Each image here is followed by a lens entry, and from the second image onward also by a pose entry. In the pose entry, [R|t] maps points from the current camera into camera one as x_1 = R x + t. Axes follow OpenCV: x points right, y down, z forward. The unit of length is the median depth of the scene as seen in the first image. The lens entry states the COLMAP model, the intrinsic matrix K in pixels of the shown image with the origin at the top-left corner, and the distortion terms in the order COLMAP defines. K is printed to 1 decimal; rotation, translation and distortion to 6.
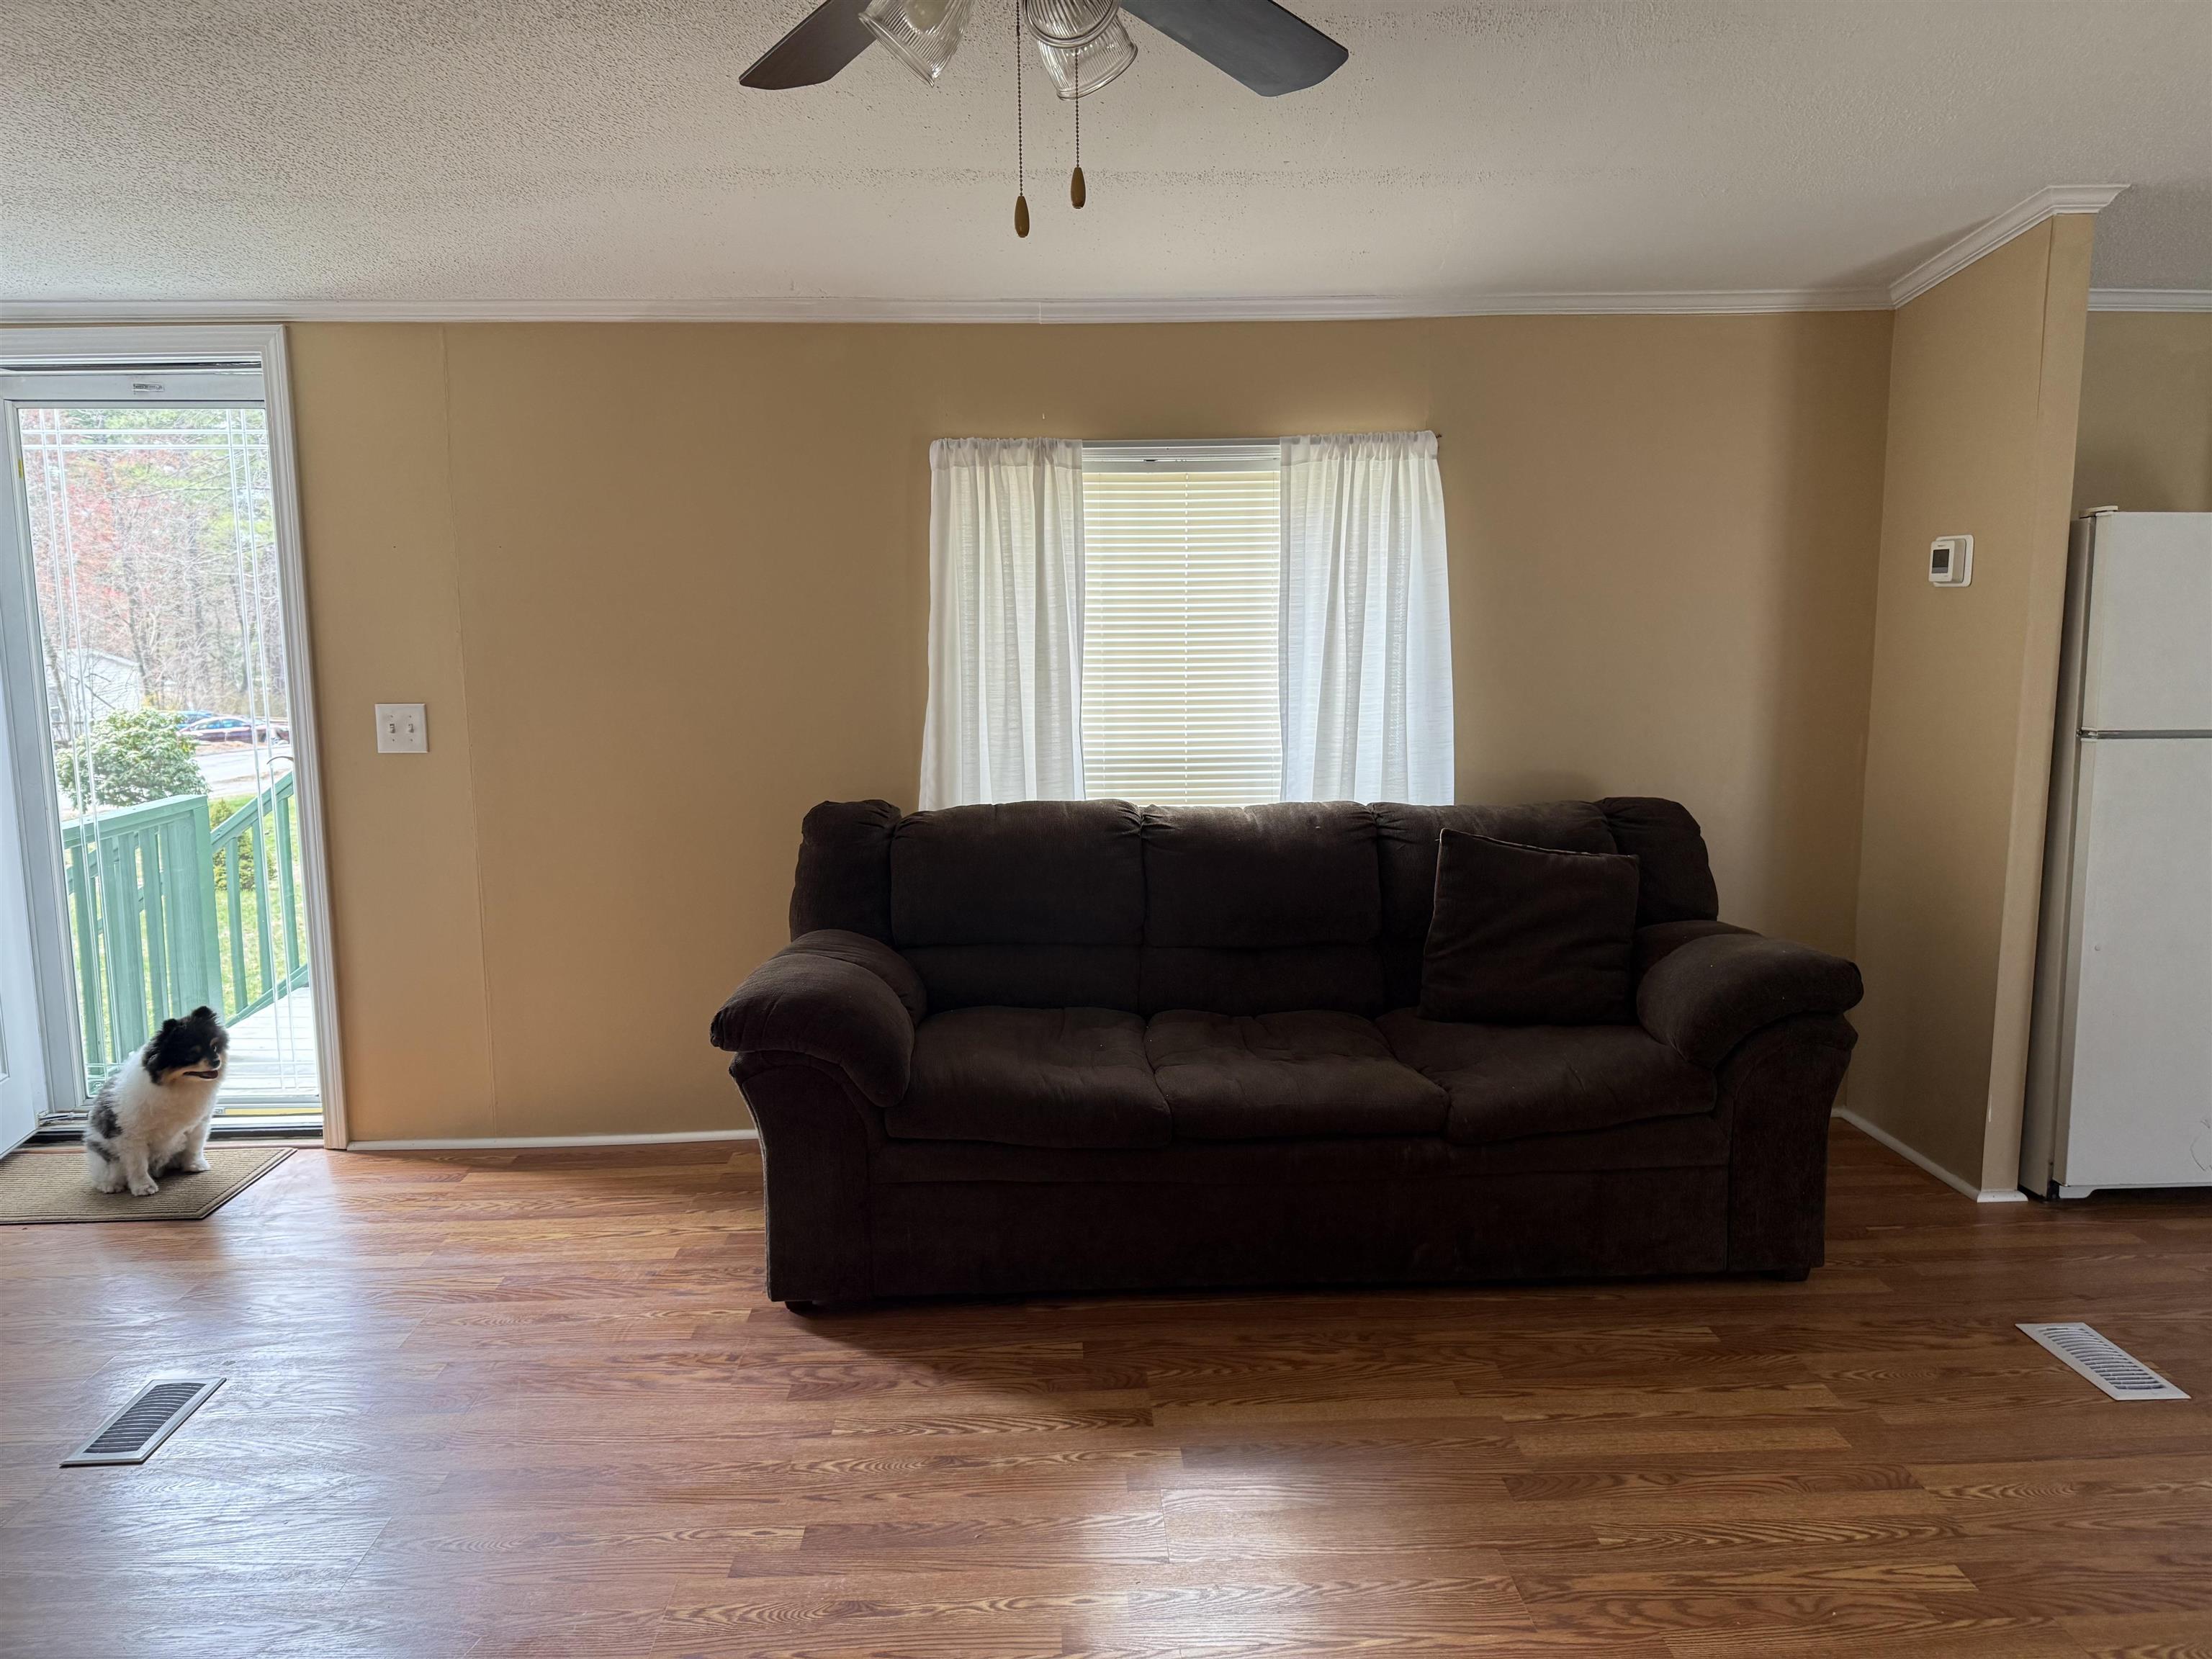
lens RADIAL K [[1556.2, 0, 1094.4], [0, 1556.2, 824.7], [0, 0, 1]] dist [0.045414, -0.059200]
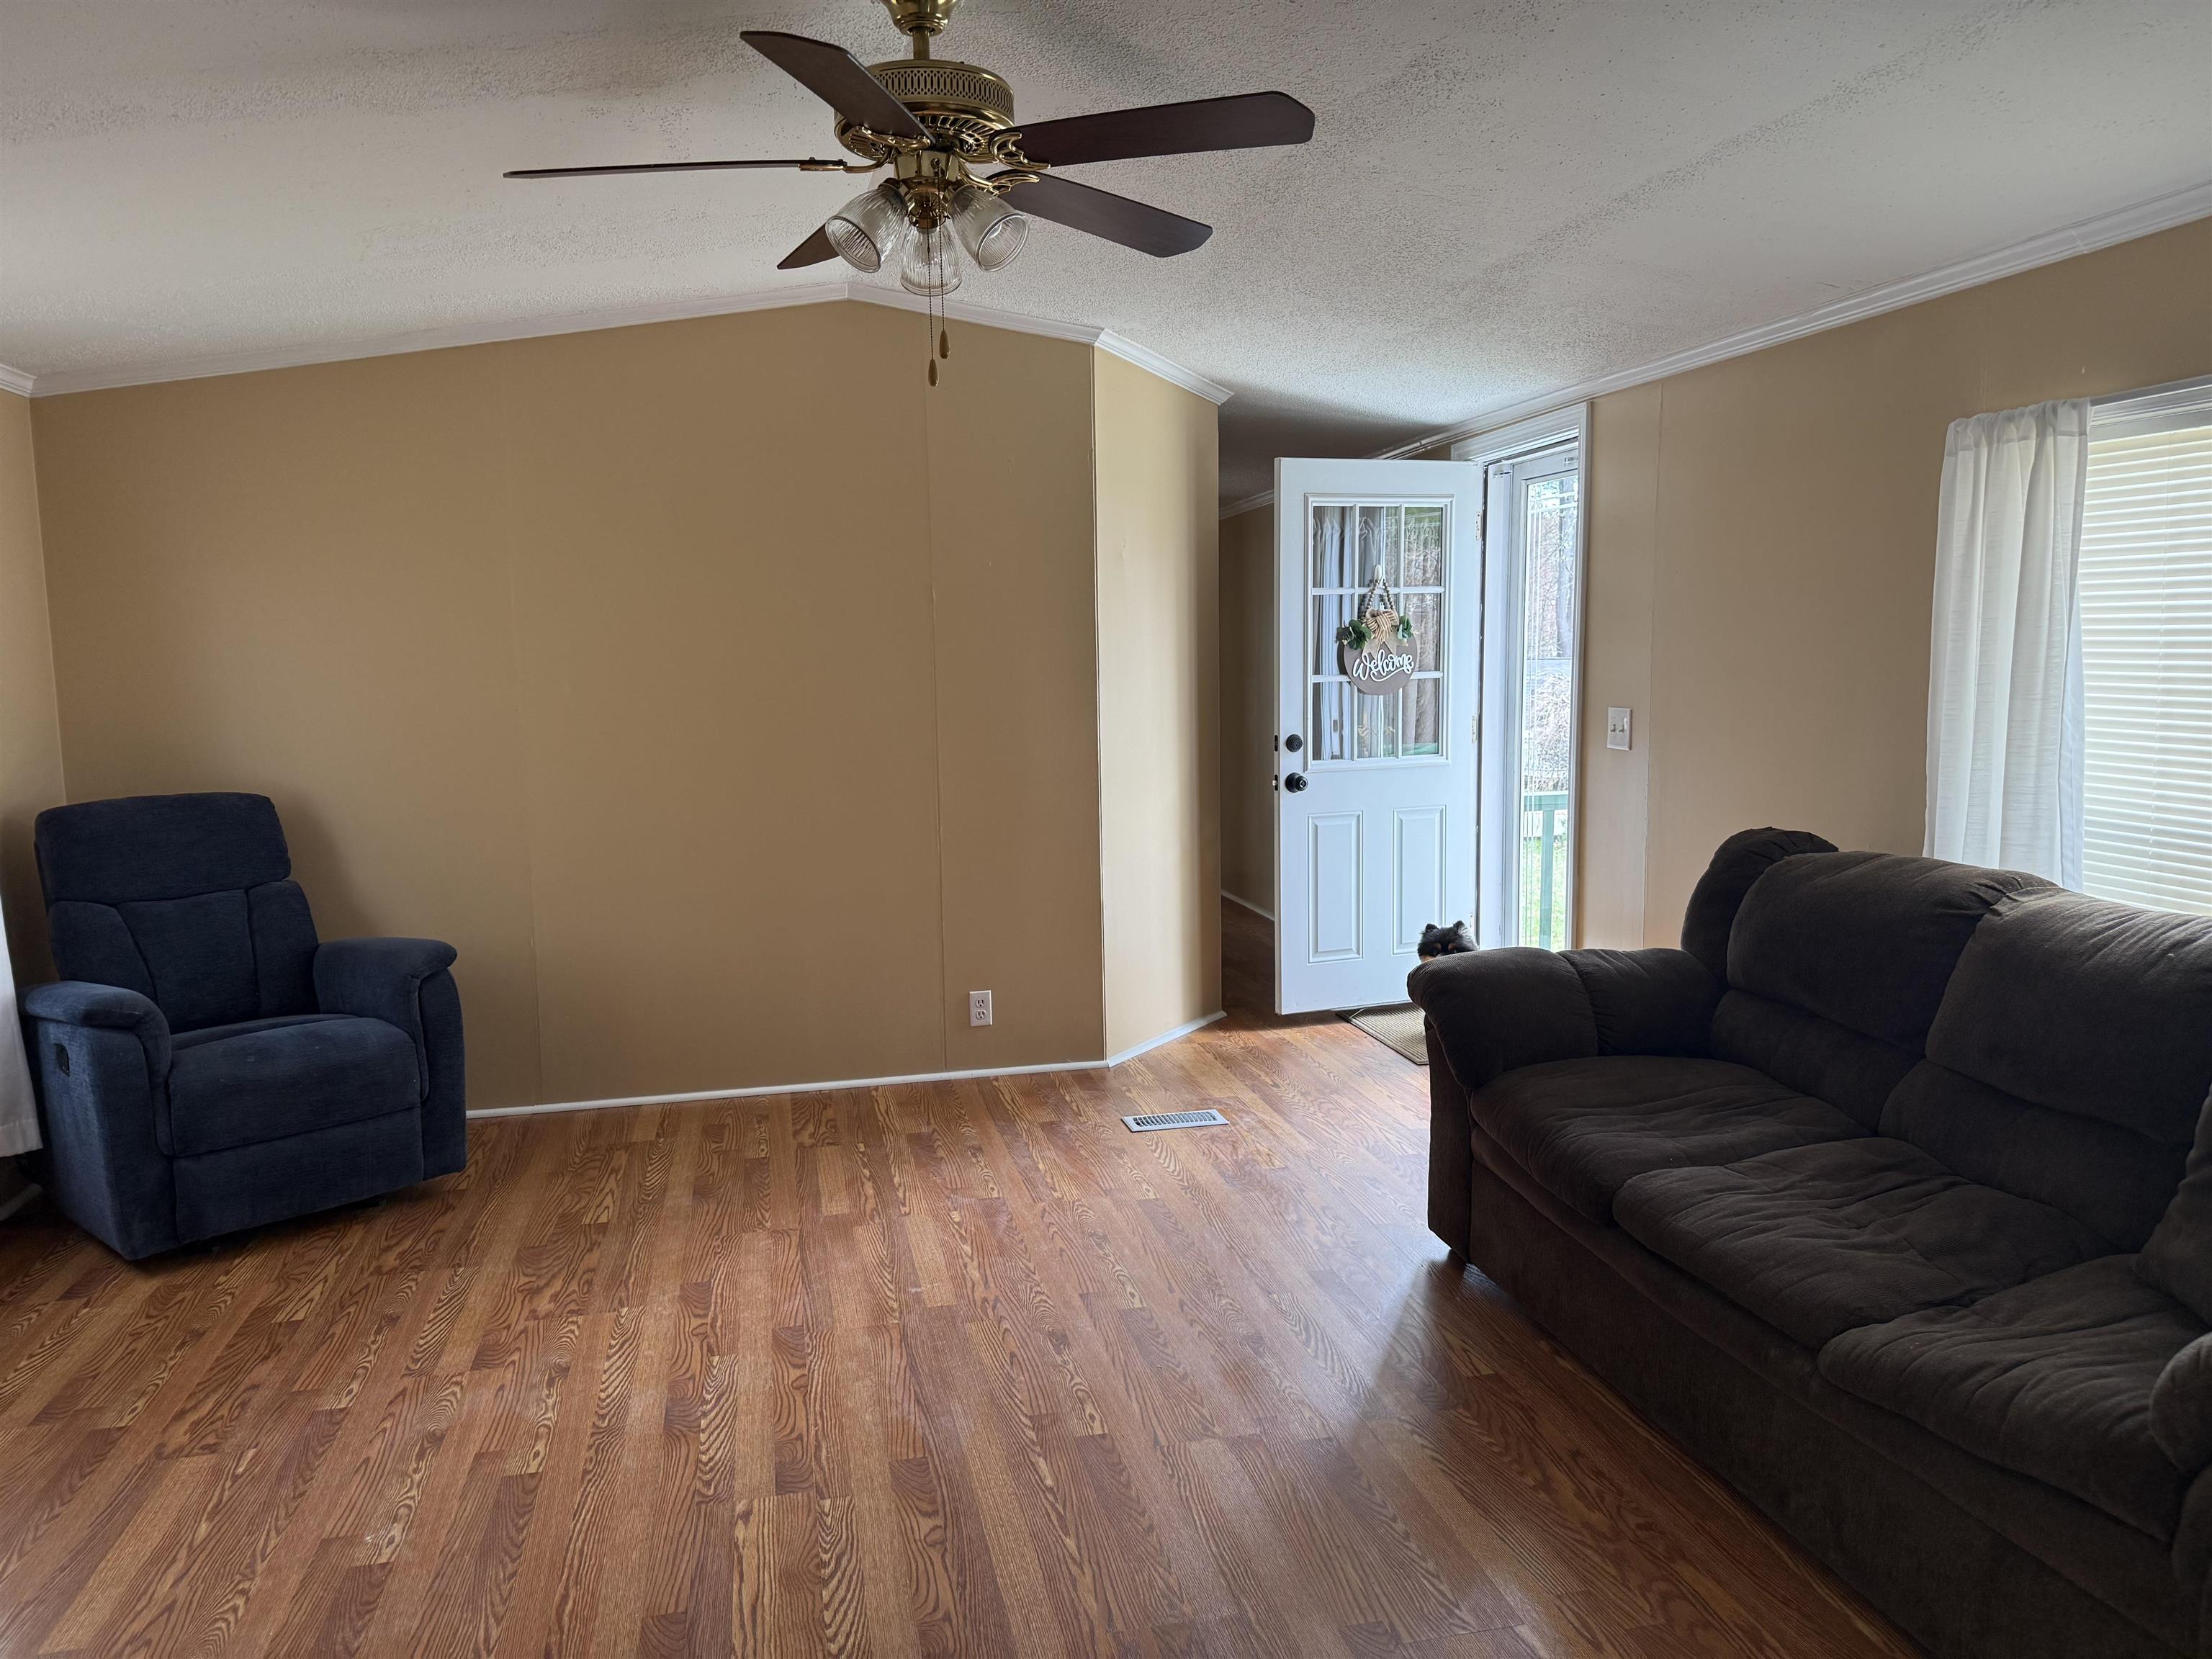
lens RADIAL K [[1556.2, 0, 1108.8], [0, 1556.2, 839.8], [0, 0, 1]] dist [0.045414, -0.059200]
pose [[0.188375, 0.125607, -0.974032, 0.667357], [-0.115699, 0.987719, 0.104996, -0.060413], [0.975258, 0.092916, 0.200595, 0.407111]]
